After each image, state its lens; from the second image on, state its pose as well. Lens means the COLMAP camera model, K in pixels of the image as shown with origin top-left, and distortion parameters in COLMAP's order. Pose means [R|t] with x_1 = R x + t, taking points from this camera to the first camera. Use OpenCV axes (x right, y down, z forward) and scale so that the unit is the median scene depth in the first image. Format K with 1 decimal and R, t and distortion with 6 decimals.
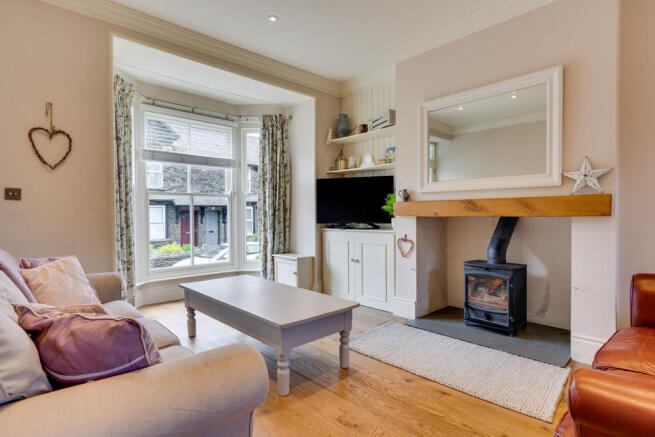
lens RADIAL K [[339.4, 0, 327.5], [0, 339.4, 218.5], [0, 0, 1]] dist [0.003420, 0.000081]
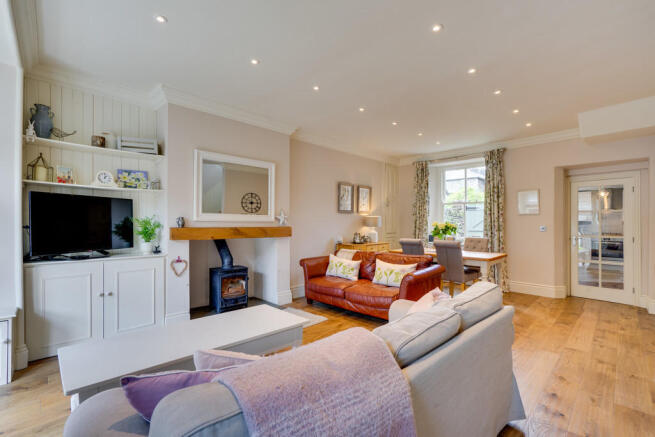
lens RADIAL K [[299.6, 0, 327.7], [0, 299.6, 210.5], [0, 0, 1]] dist [0.000288, 0.000103]
pose [[-0.023553, 0.045409, 0.998691, -0.790470], [0.004641, 0.998962, -0.045312, -0.058884], [-0.999712, 0.003568, -0.023739, 0.517646]]
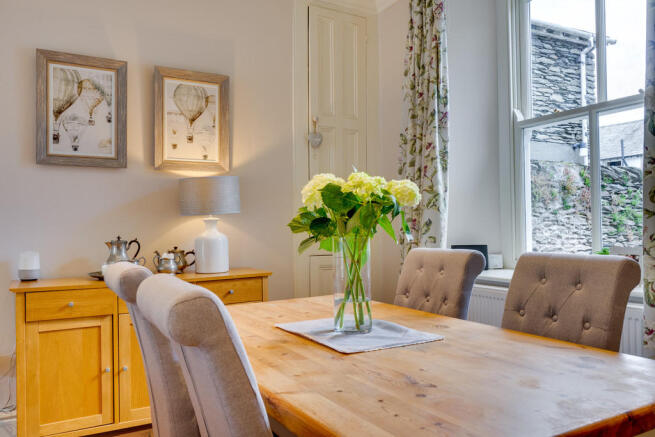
lens RADIAL K [[531.1, 0, 324.5], [0, 531.1, 203.0], [0, 0, 1]] dist [0.003259, -0.000522]
pose [[0.250624, 0.049226, 0.966832, 0.187203], [0.020409, 0.998216, -0.056115, -0.011865], [-0.967869, 0.033795, 0.249172, -0.176043]]
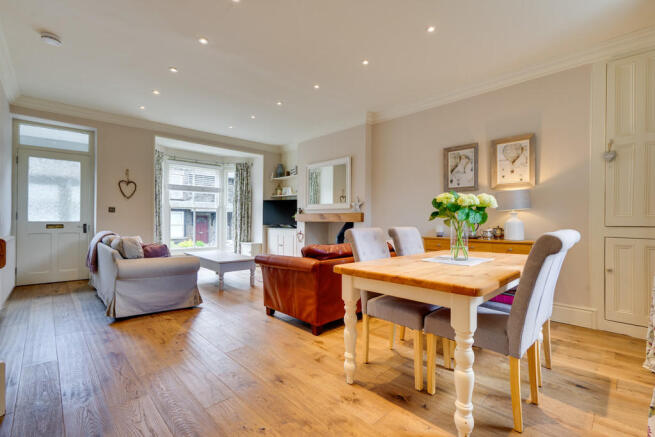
lens RADIAL K [[296.1, 0, 327.5], [0, 296.1, 218.5], [0, 0, 1]] dist [-0.002829, 0.000503]
pose [[0.999942, 0.010694, 0.001386, 0.378830], [-0.010670, 0.999812, -0.016209, 0.003042], [-0.001559, 0.016193, 0.999868, -0.709800]]
